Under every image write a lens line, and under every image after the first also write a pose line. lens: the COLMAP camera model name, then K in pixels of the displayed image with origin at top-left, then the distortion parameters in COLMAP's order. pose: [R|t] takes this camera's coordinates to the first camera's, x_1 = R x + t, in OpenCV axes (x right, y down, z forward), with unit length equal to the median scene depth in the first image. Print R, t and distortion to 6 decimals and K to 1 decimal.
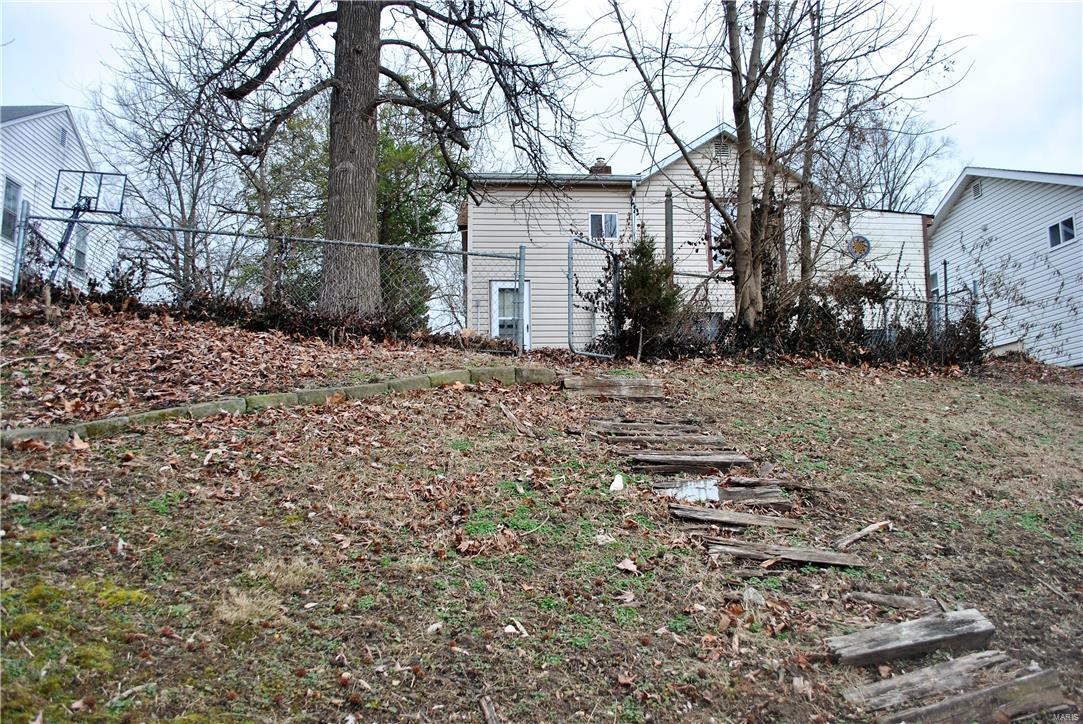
lens RADIAL K [[846.9, 0, 544.6], [0, 846.9, 369.0], [0, 0, 1]] dist [-0.082619, 0.014159]
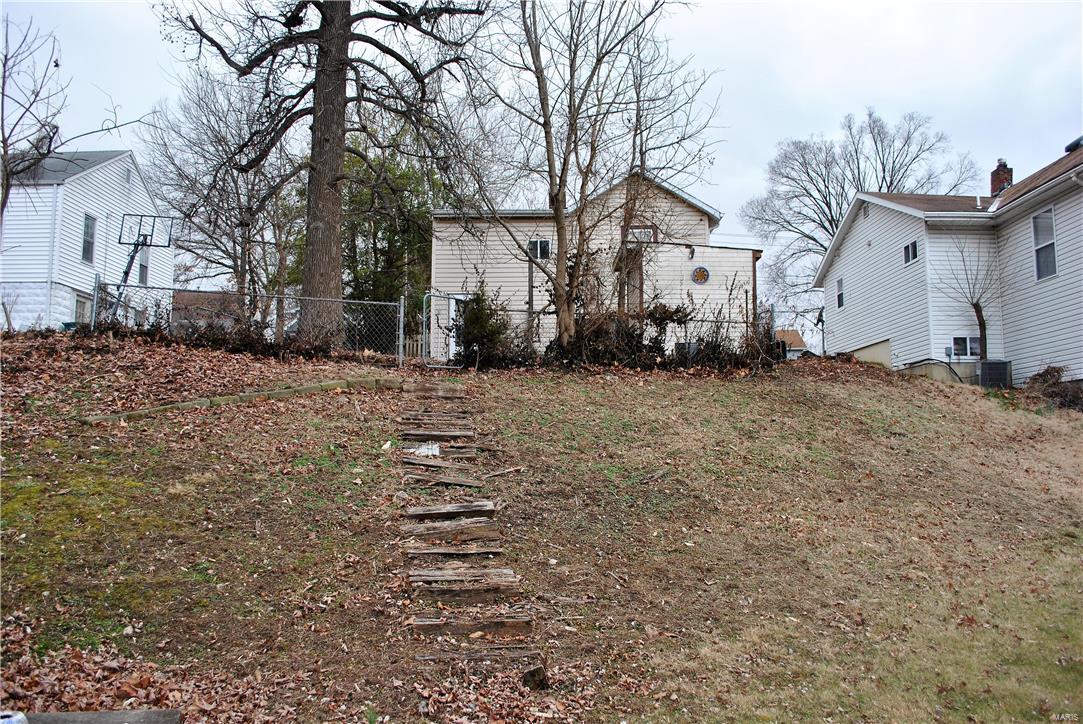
lens RADIAL K [[846.9, 0, 542.3], [0, 846.9, 371.1], [0, 0, 1]] dist [-0.082619, 0.014159]
pose [[0.996868, 0.002589, -0.079045, 0.447358], [0.000012, 0.999459, 0.032889, -0.075193], [0.079087, -0.032787, 0.996328, -0.680850]]
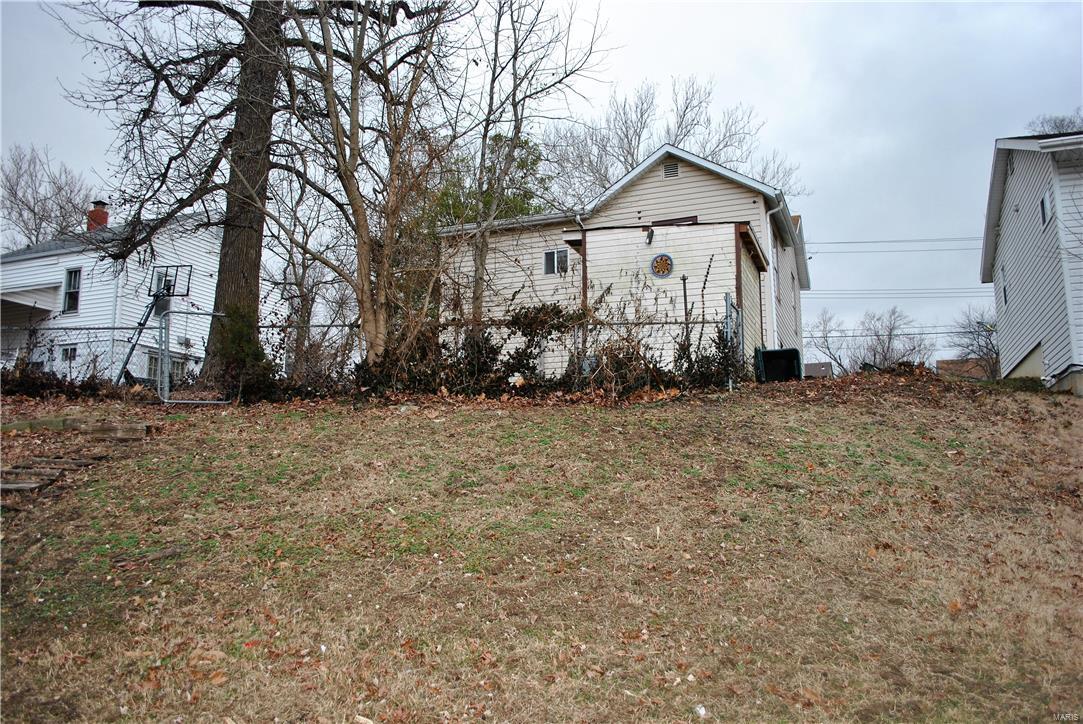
lens RADIAL K [[846.9, 0, 544.6], [0, 846.9, 356.0], [0, 0, 1]] dist [-0.082619, 0.014159]
pose [[0.898306, -0.060919, -0.435126, 1.286493], [0.042184, 0.997724, -0.052596, 0.001998], [0.437340, 0.028892, 0.898832, 0.152544]]
